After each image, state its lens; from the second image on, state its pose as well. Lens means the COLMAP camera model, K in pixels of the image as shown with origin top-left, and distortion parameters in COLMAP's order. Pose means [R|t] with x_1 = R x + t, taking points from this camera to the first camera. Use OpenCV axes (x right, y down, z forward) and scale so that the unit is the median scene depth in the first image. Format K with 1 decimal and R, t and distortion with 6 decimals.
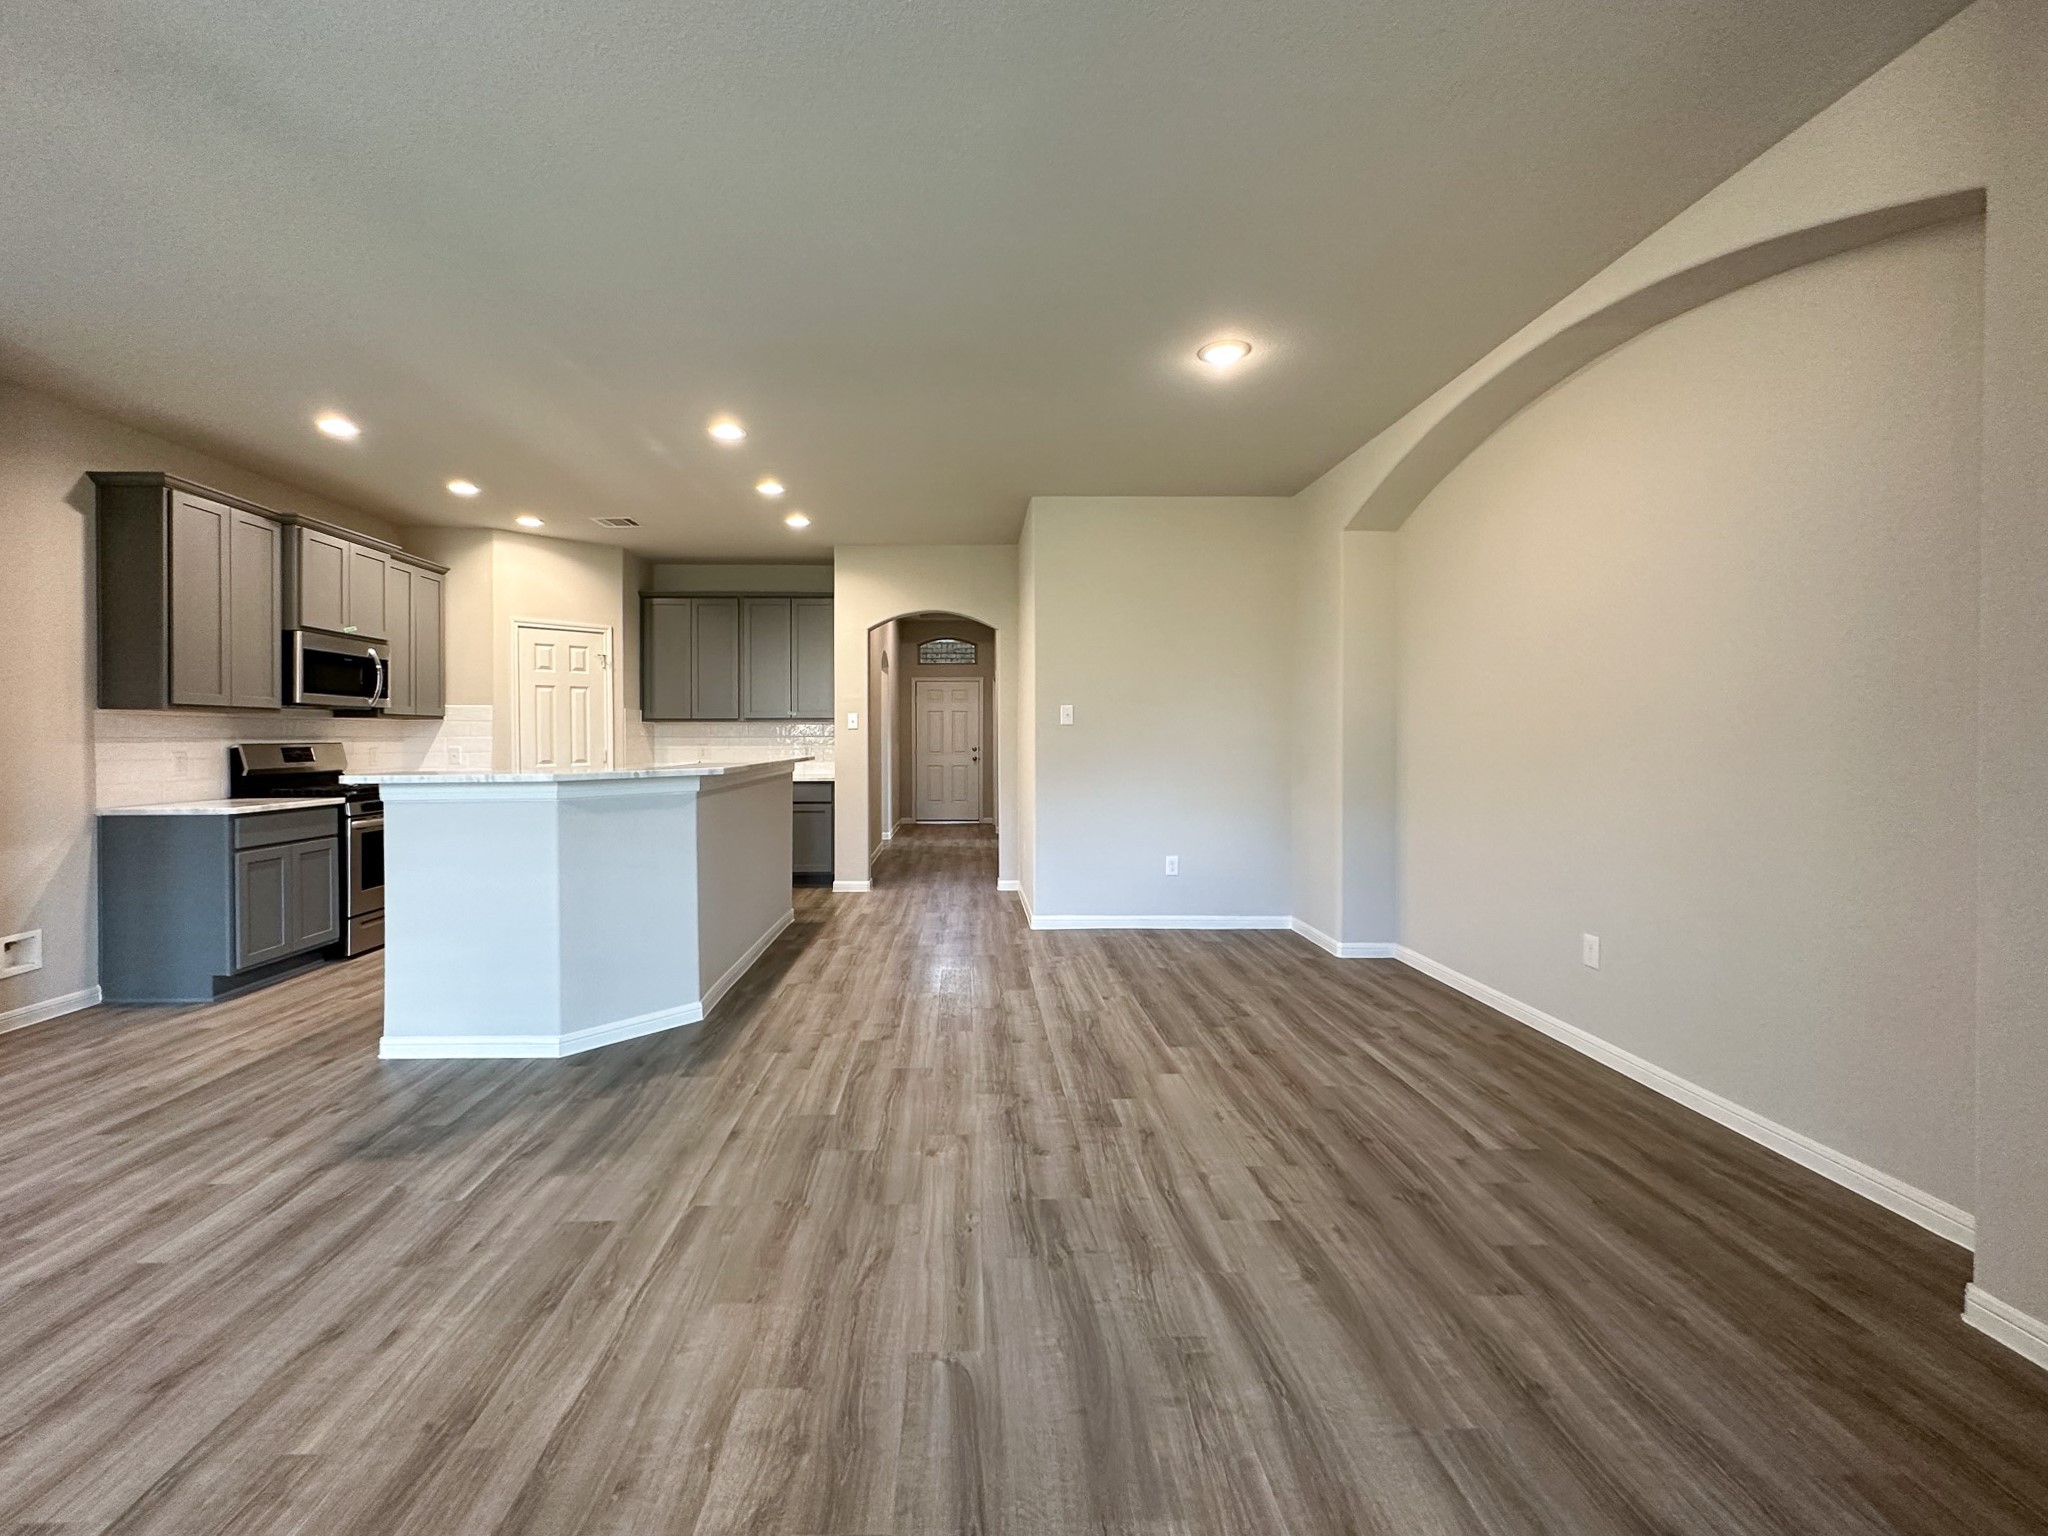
lens RADIAL K [[841.3, 0, 978.1], [0, 841.3, 745.5], [0, 0, 1]] dist [-0.002768, -0.000006]
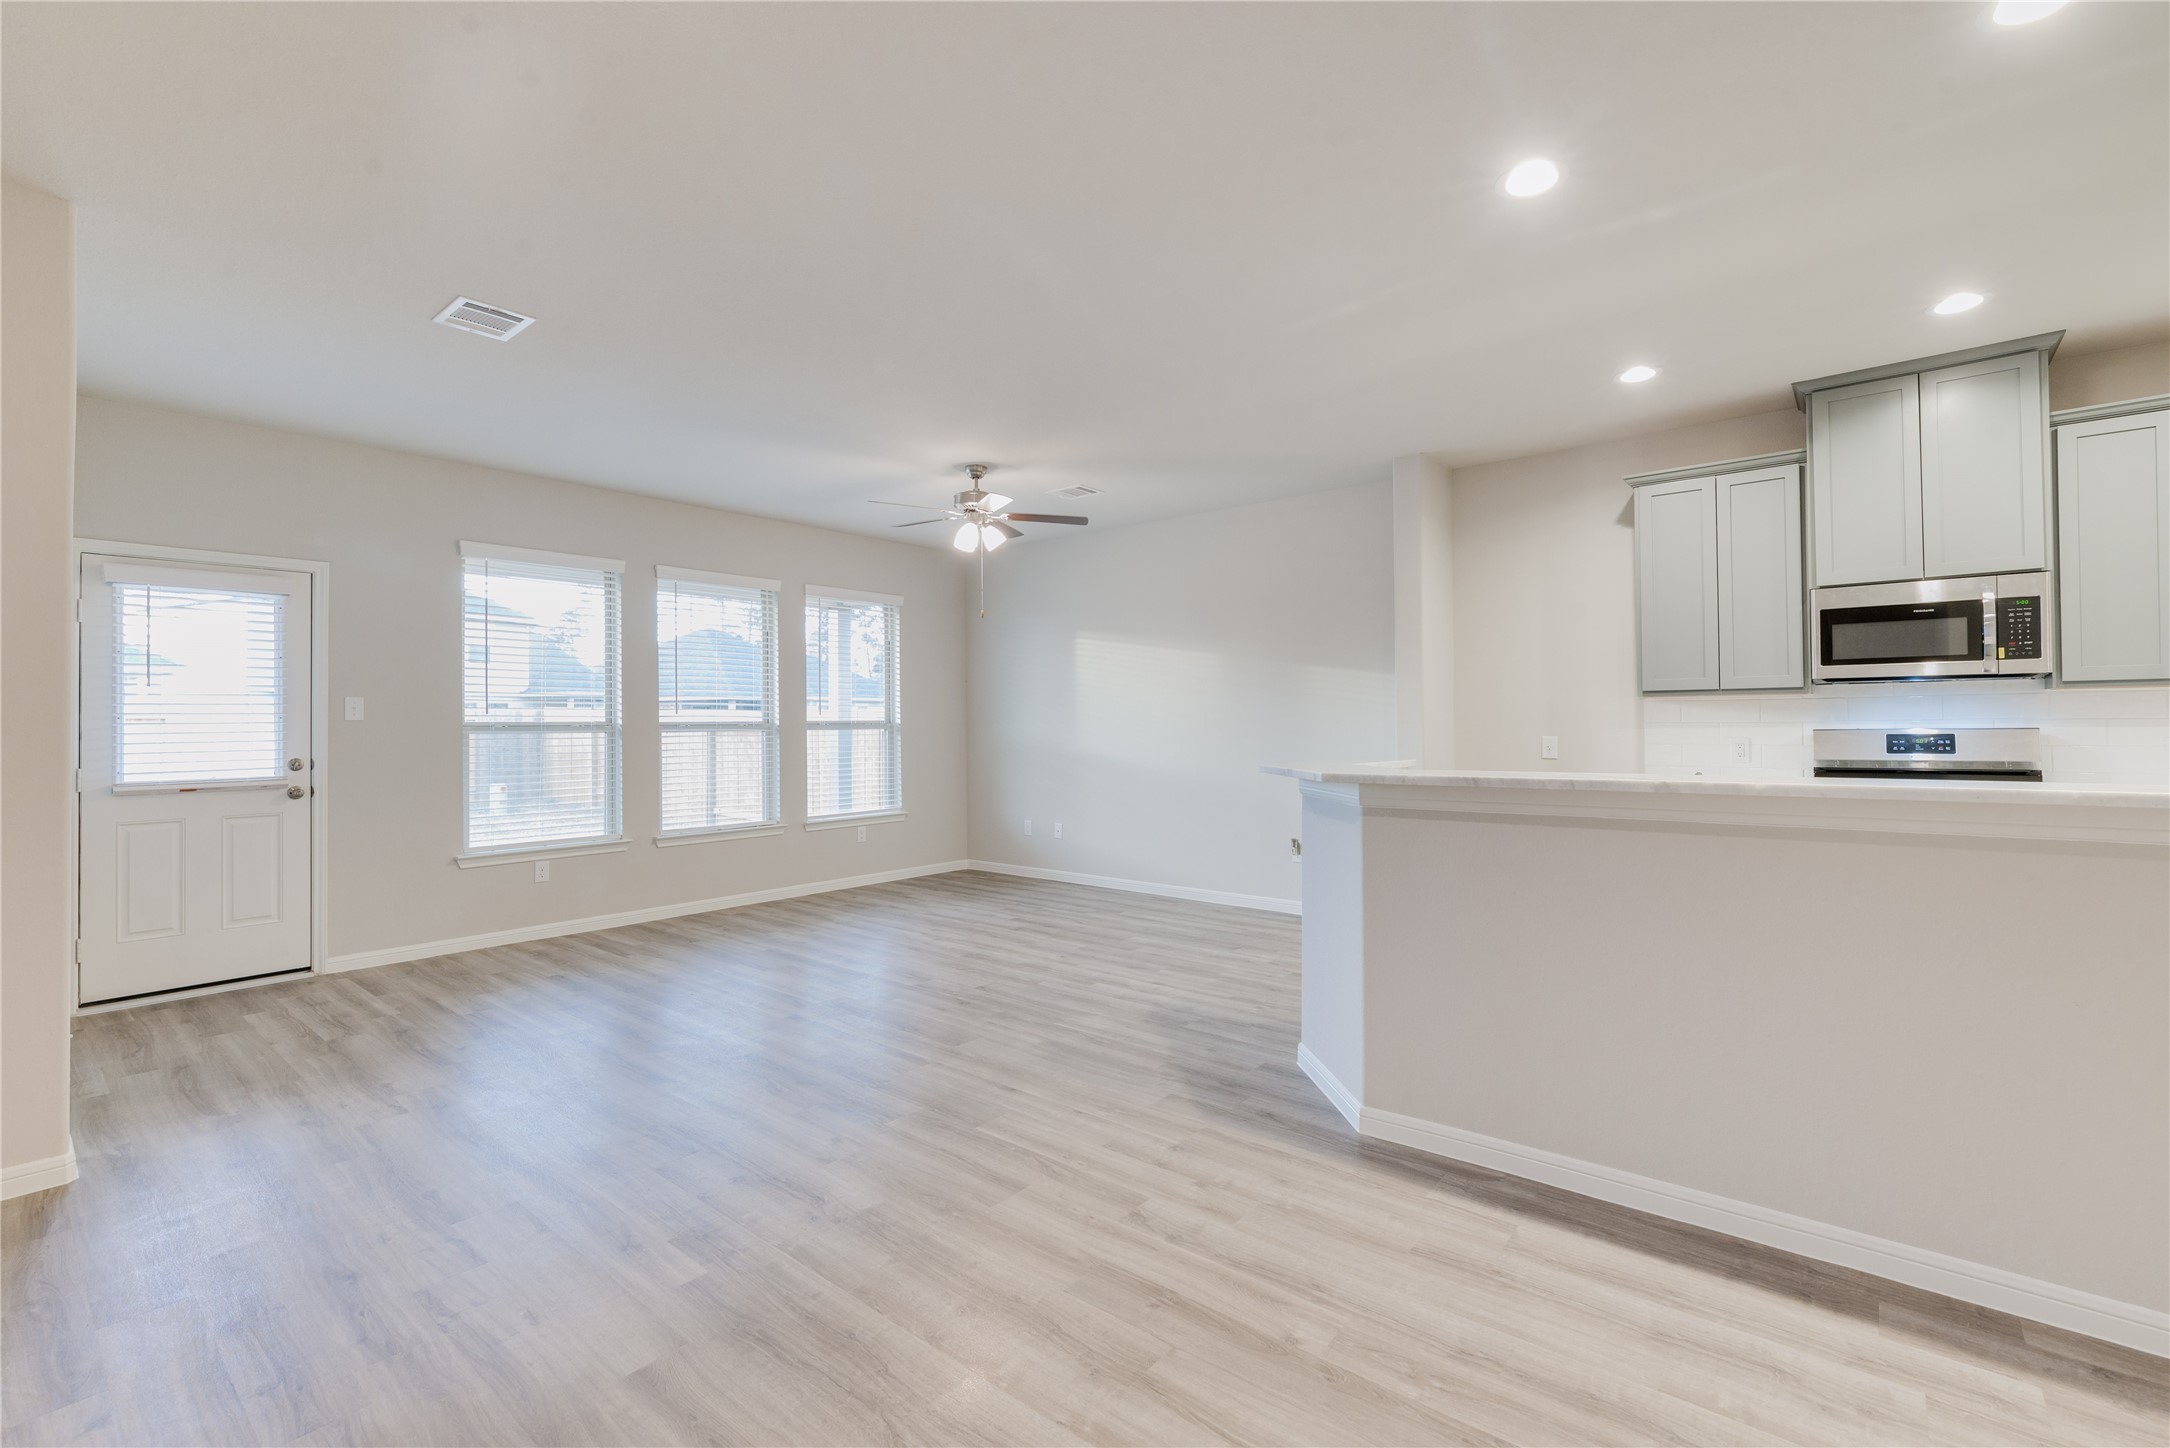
lens RADIAL K [[928.5, 0, 1077.1], [0, 928.5, 714.6], [0, 0, 1]] dist [0.000709, -0.000016]
pose [[-0.656826, -0.001809, -0.754040, 0.440775], [0.002982, 0.999983, -0.004997, -0.019877], [0.754037, -0.005531, -0.656809, 1.431603]]
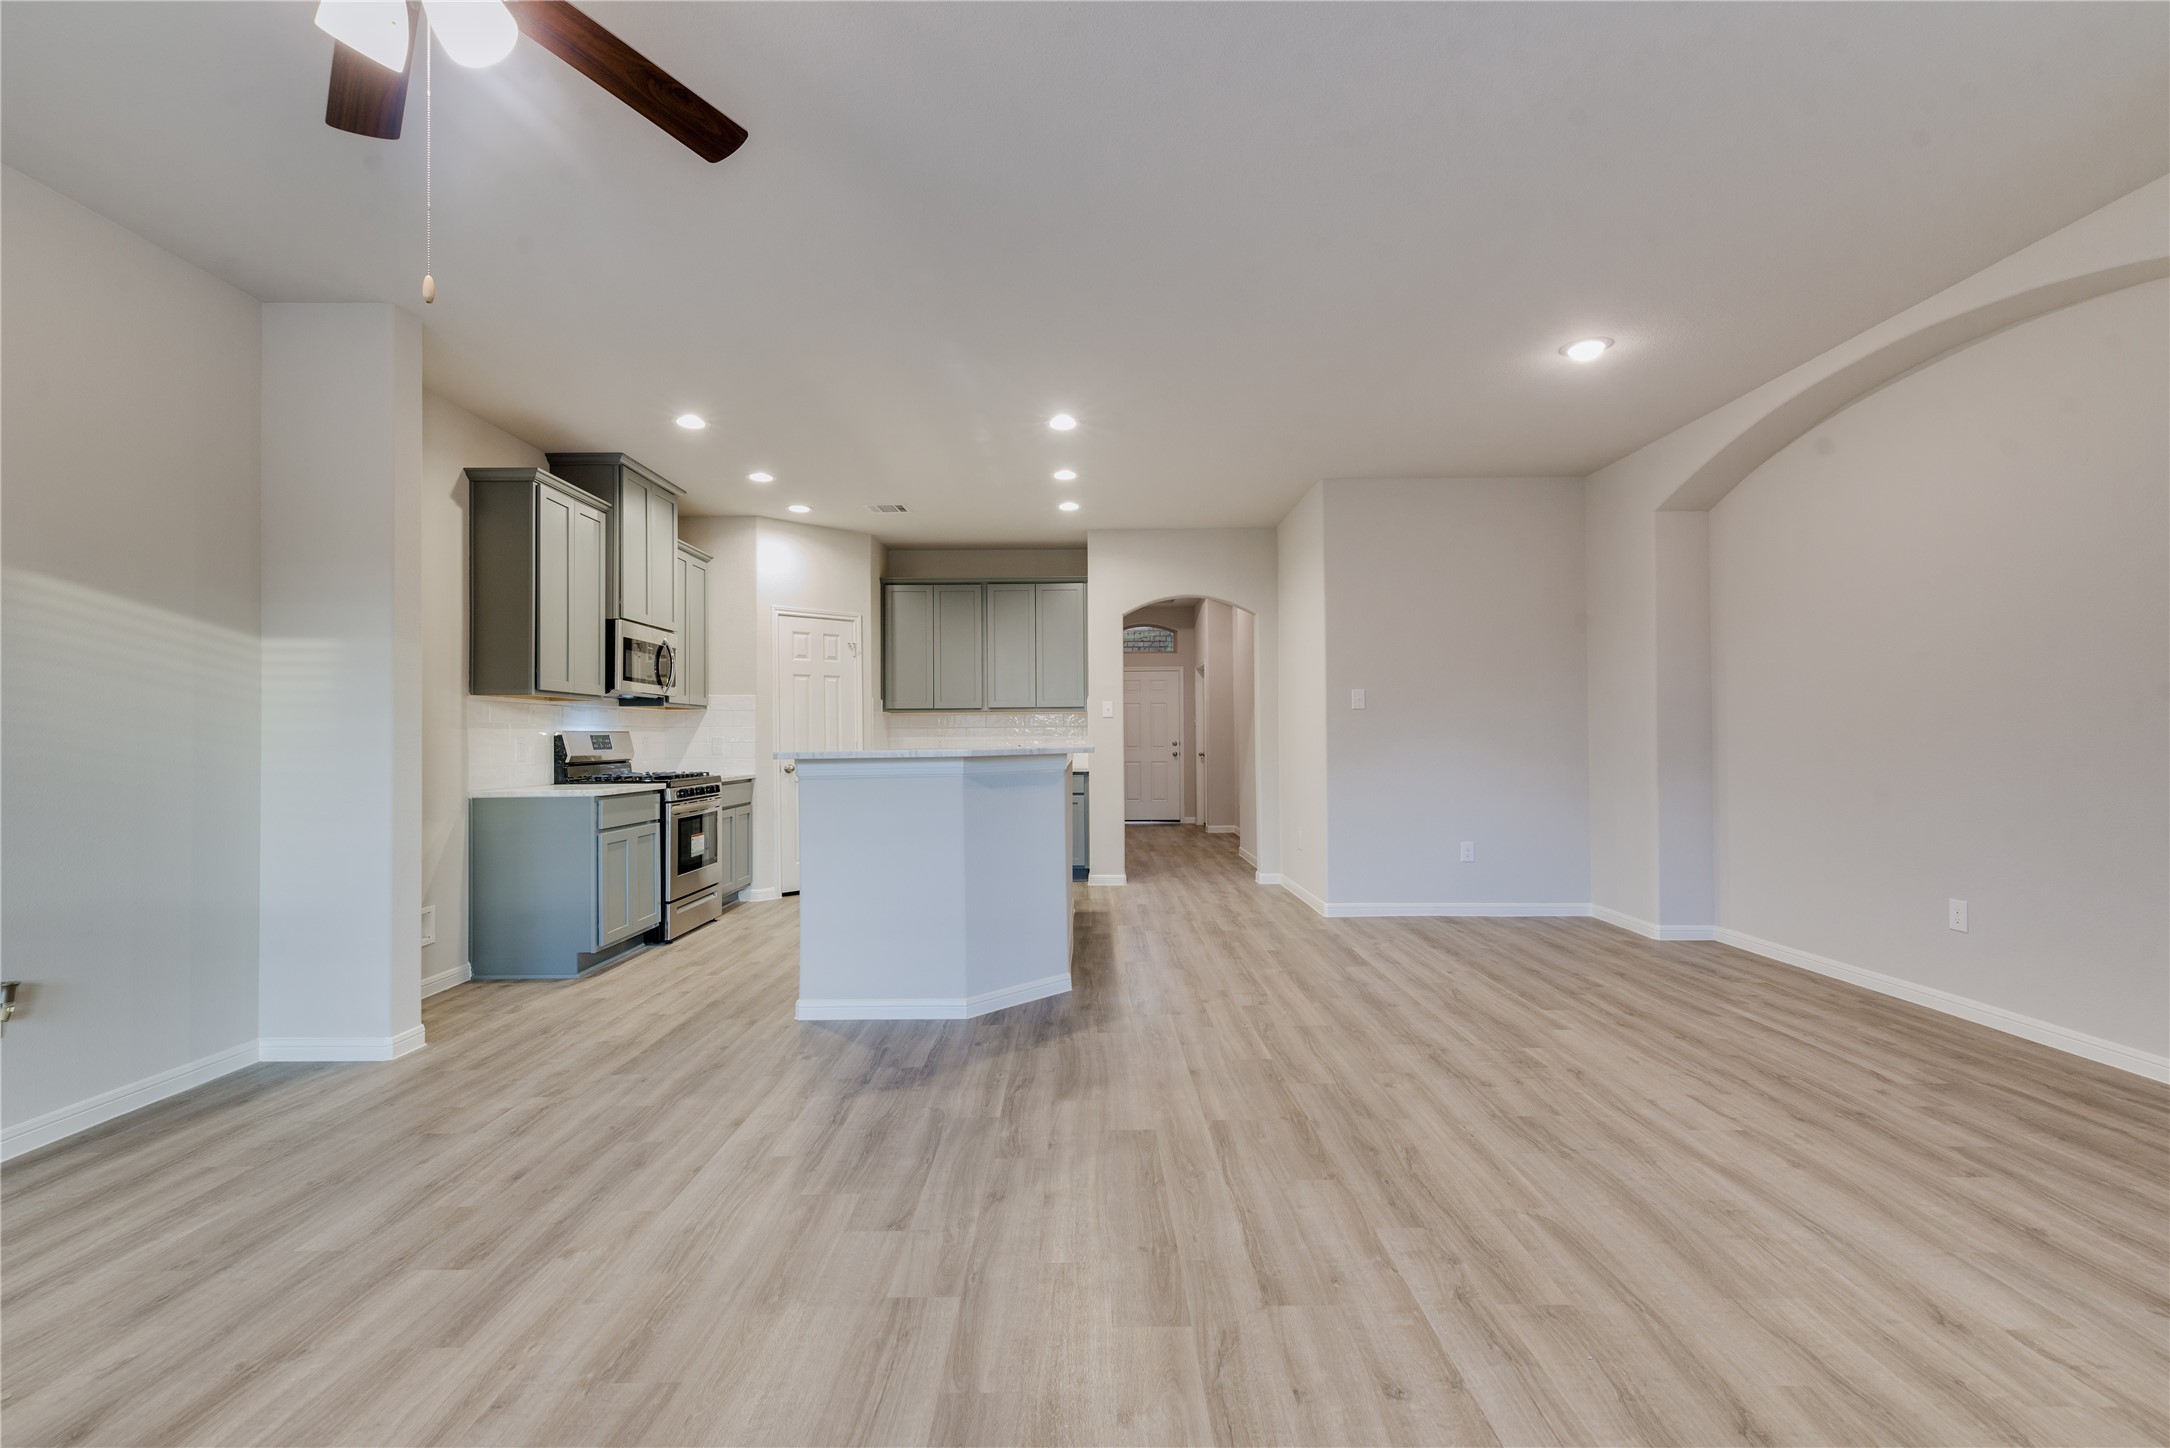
lens RADIAL K [[949.2, 0, 1080.7], [0, 949.2, 730.0], [0, 0, 1]] dist [-0.000458, -0.000729]
pose [[0.999816, -0.005907, -0.018264, -0.314522], [0.005565, 0.999809, -0.018746, 0.029919], [0.018371, 0.018641, 0.999657, -0.186388]]
